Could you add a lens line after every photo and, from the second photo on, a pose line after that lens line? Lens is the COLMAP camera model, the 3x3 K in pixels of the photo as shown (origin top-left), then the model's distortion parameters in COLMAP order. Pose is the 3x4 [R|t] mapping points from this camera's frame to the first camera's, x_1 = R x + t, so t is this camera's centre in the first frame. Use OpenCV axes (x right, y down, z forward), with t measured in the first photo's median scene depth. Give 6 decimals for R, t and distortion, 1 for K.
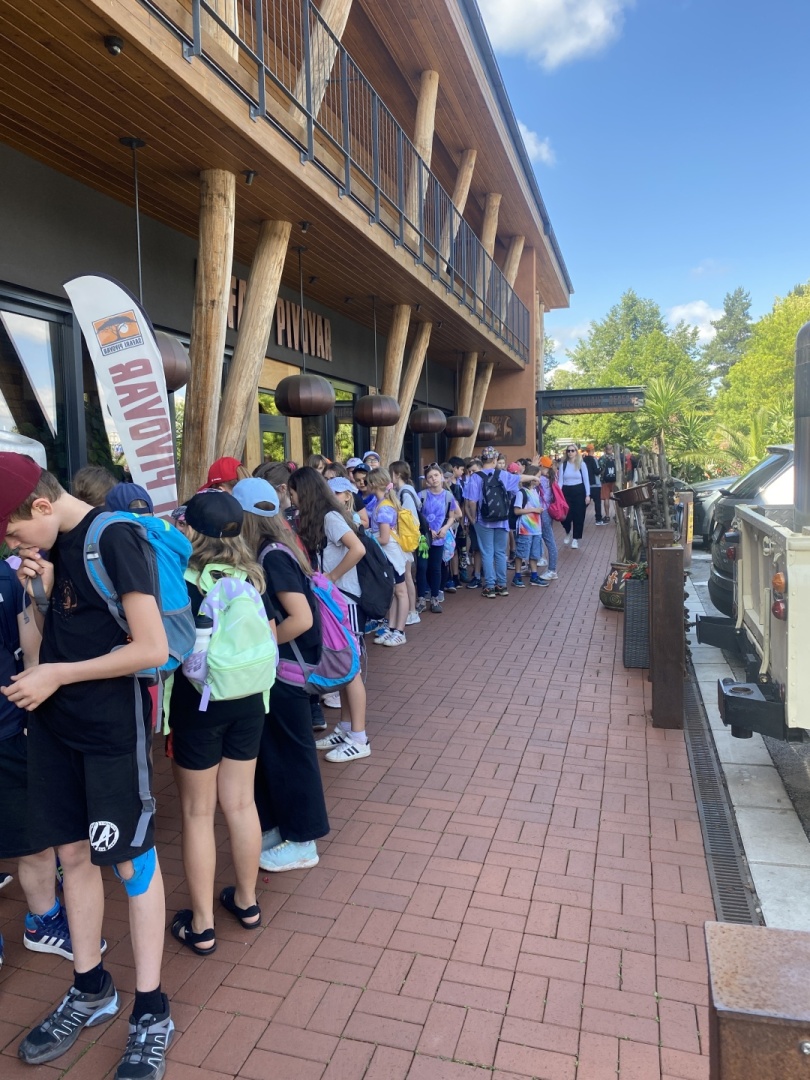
lens RADIAL K [[817.2, 0, 394.3], [0, 817.2, 537.4], [0, 0, 1]] dist [0.021091, -0.026173]
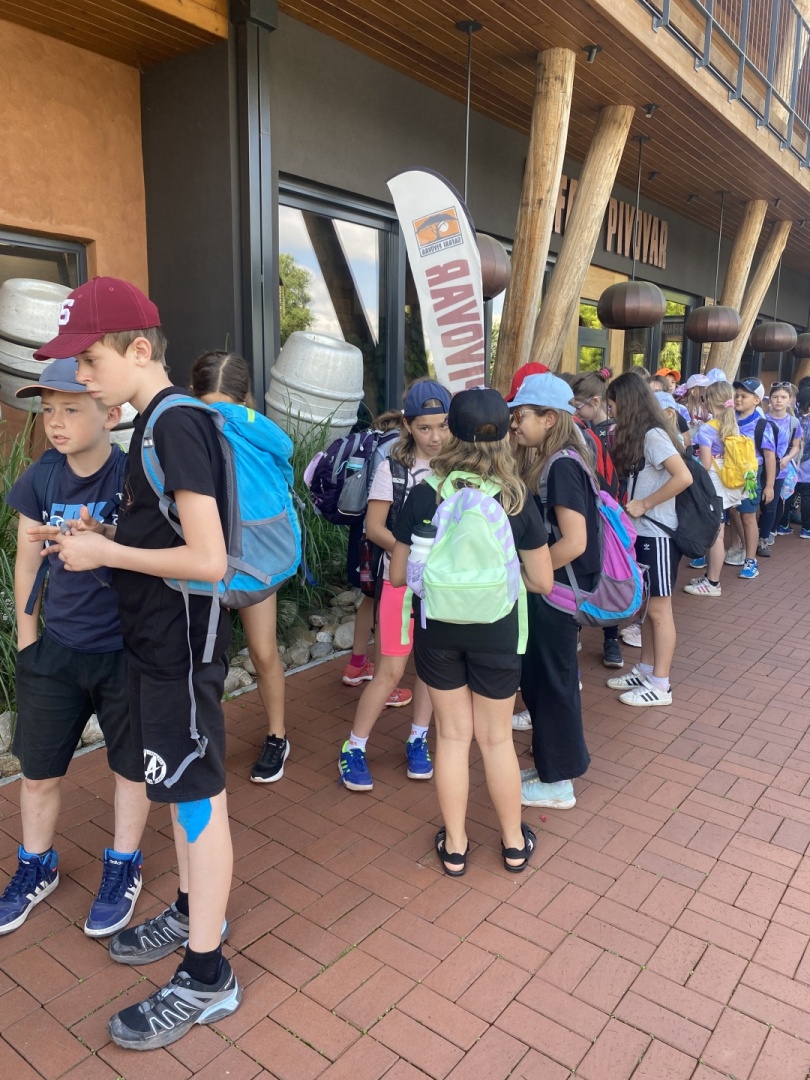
lens RADIAL K [[817.2, 0, 393.4], [0, 817.2, 545.5], [0, 0, 1]] dist [0.021091, -0.026173]
pose [[0.929456, 0.098837, -0.355447, -0.005727], [-0.062205, 0.991637, 0.113078, 0.006611], [0.363650, -0.082990, 0.927831, 0.041381]]
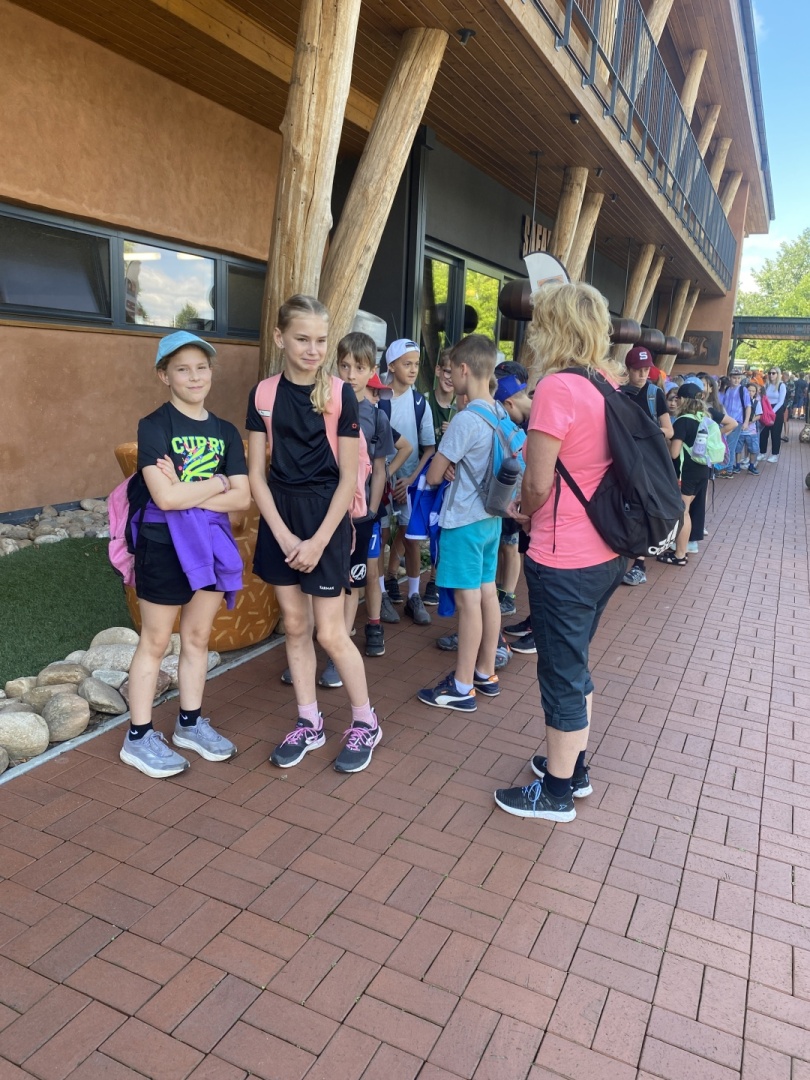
lens RADIAL K [[817.2, 0, 401.4], [0, 817.2, 534.4], [0, 0, 1]] dist [0.021091, -0.026173]
pose [[0.985111, 0.101578, -0.138698, -0.251637], [-0.085247, 0.989227, 0.119004, 0.057584], [0.149293, -0.105409, 0.983159, -0.557338]]
